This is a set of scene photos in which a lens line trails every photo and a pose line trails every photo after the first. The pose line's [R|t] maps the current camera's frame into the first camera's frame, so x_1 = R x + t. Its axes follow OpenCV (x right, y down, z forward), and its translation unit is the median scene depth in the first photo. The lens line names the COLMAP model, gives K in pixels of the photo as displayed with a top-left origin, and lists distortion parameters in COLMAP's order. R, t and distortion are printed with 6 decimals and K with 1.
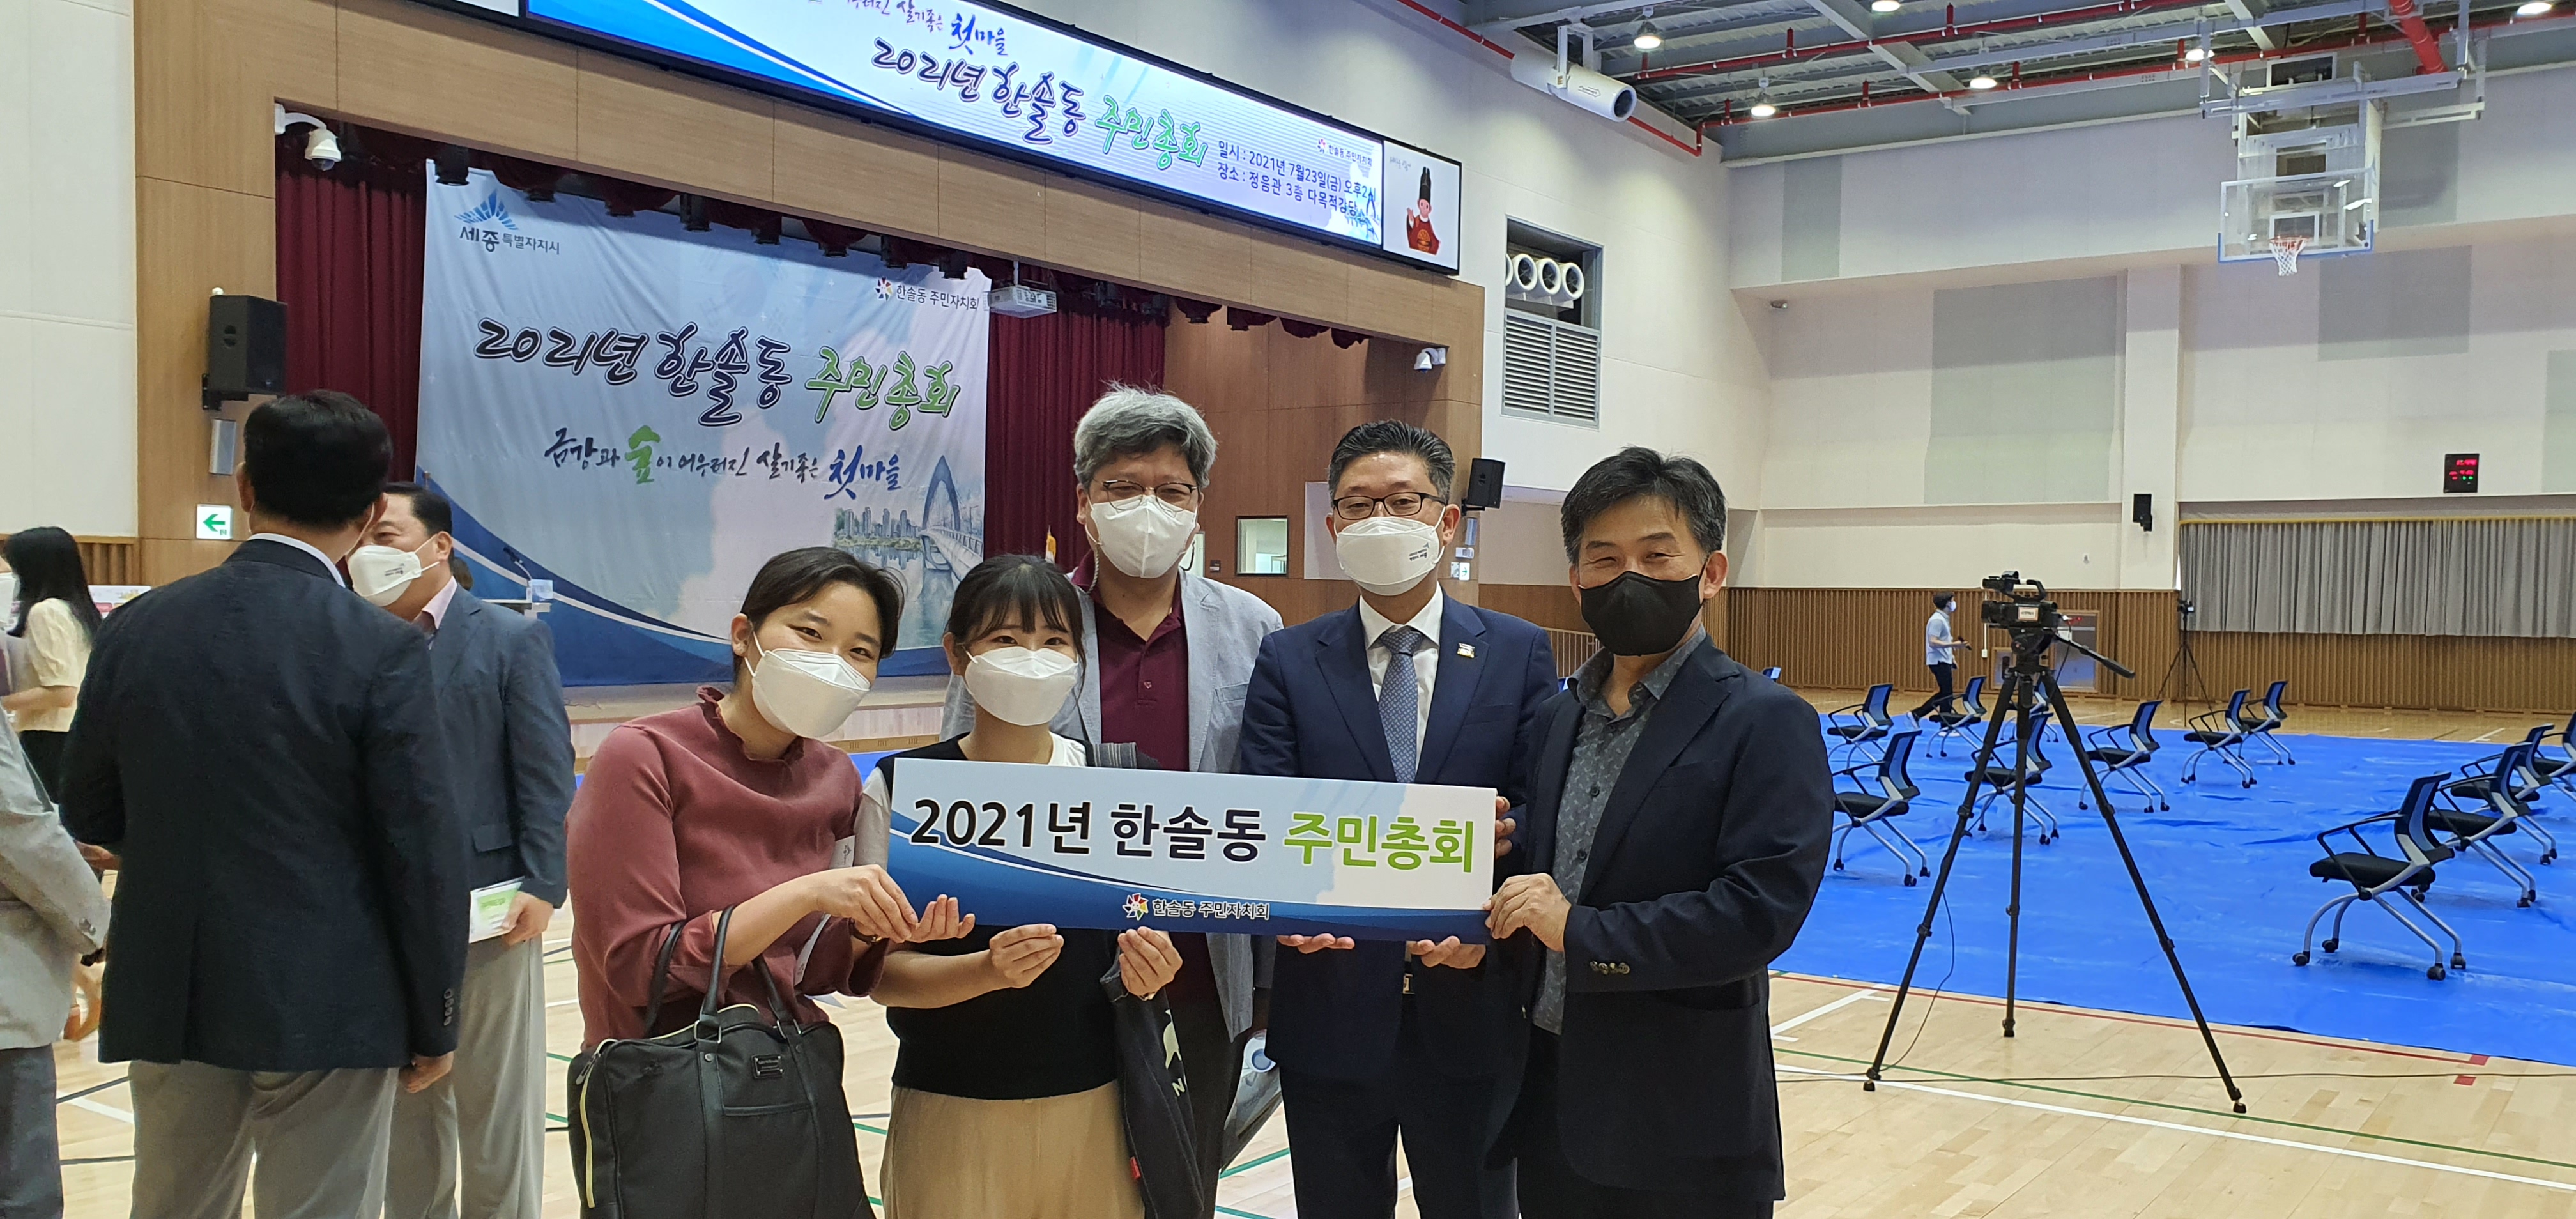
lens RADIAL K [[1929.2, 0, 1290.4], [0, 1929.2, 706.0], [0, 0, 1]] dist [0.038610, -0.170173]
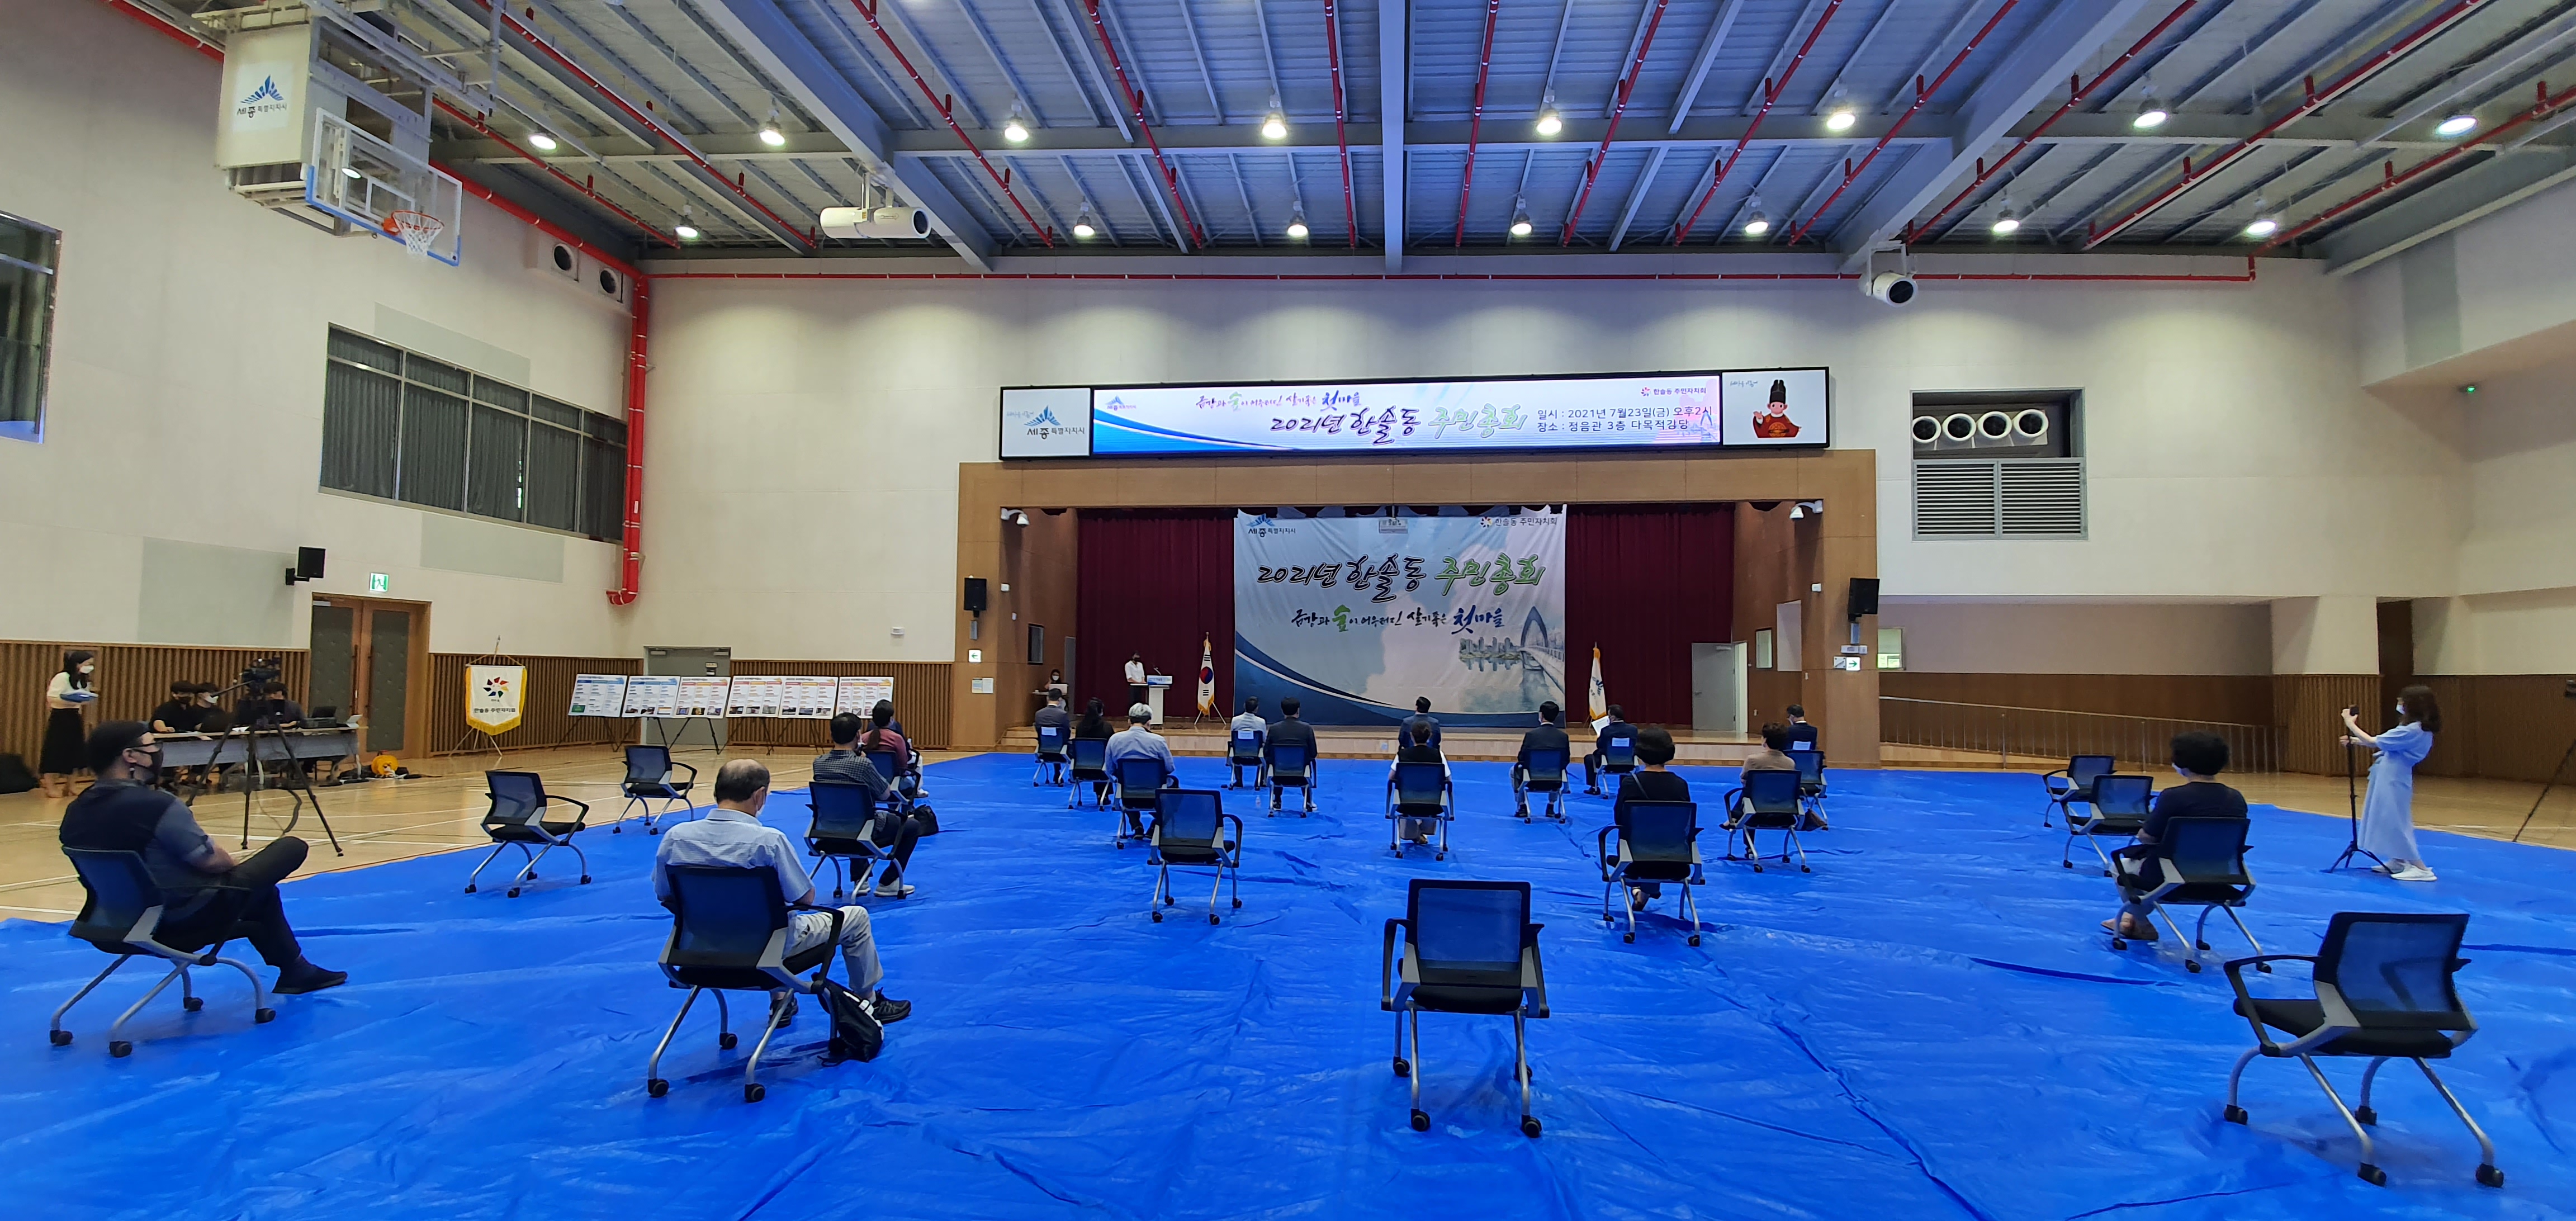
lens RADIAL K [[977.9, 0, 1280.4], [0, 977.9, 643.0], [0, 0, 1]] dist [-0.008974, -0.000185]
pose [[0.505521, -0.040814, -0.861849, 0.532618], [-0.050624, 0.995757, -0.076849, -0.014728], [0.861328, 0.082479, 0.501310, 0.373448]]
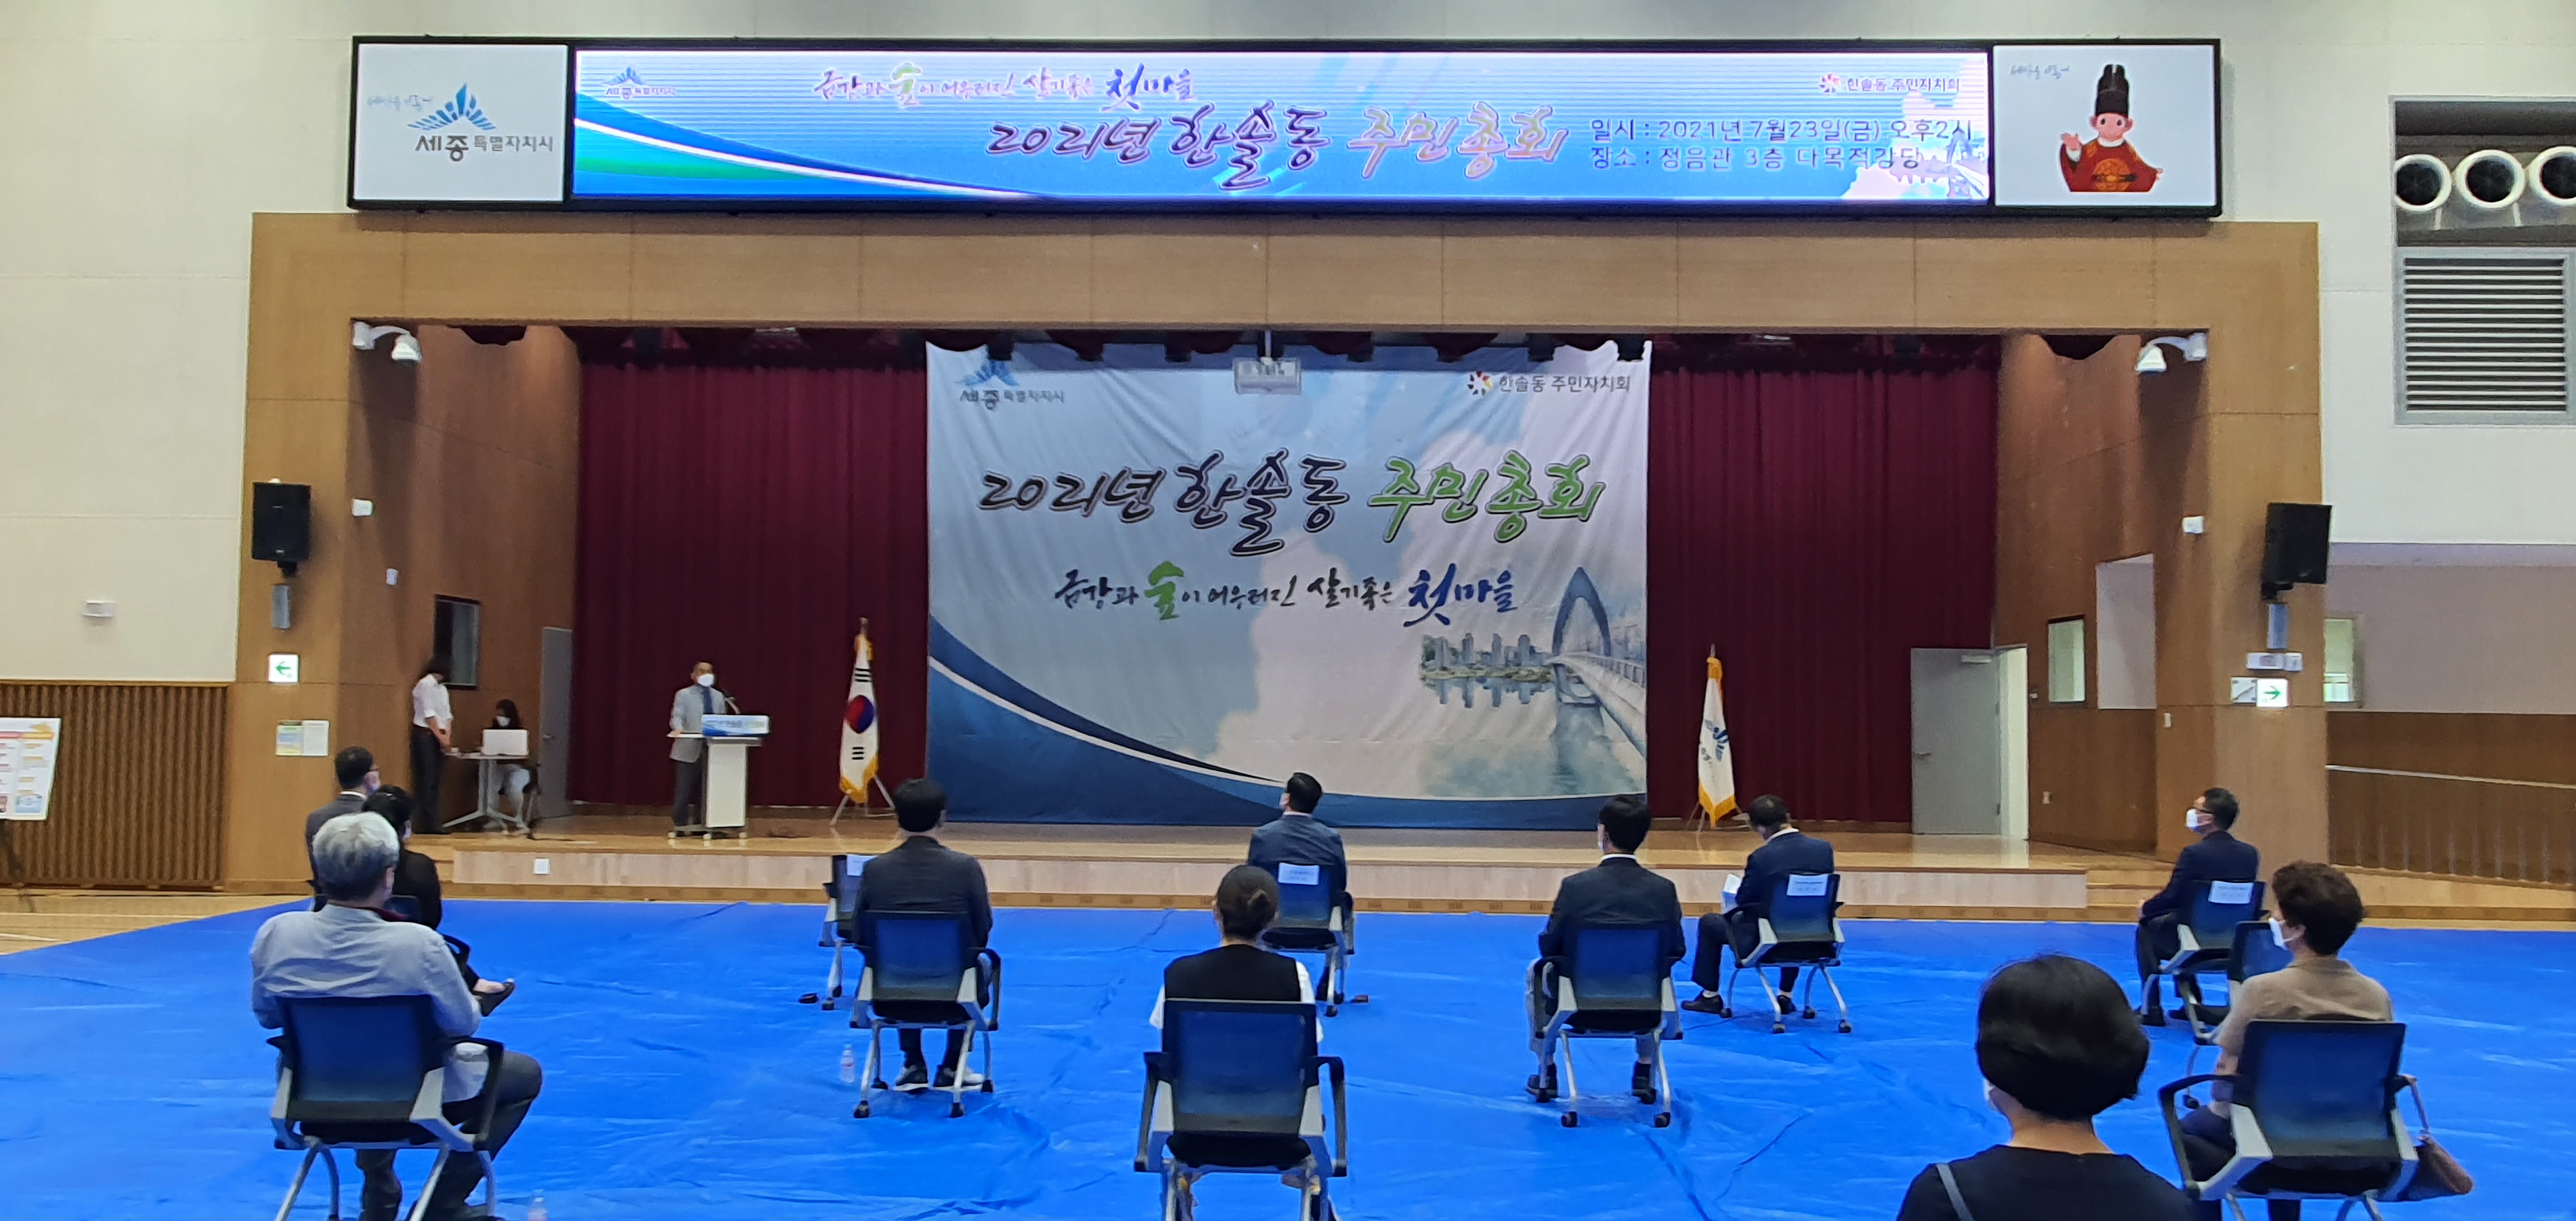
lens RADIAL K [[1871.5, 0, 1253.4], [0, 1871.5, 638.9], [0, 0, 1]] dist [-0.009614, -0.005451]
pose [[0.573902, -0.044709, -0.817703, 0.435822], [-0.049244, 0.994818, -0.088954, -0.022173], [0.817442, 0.091318, 0.568726, 0.469285]]
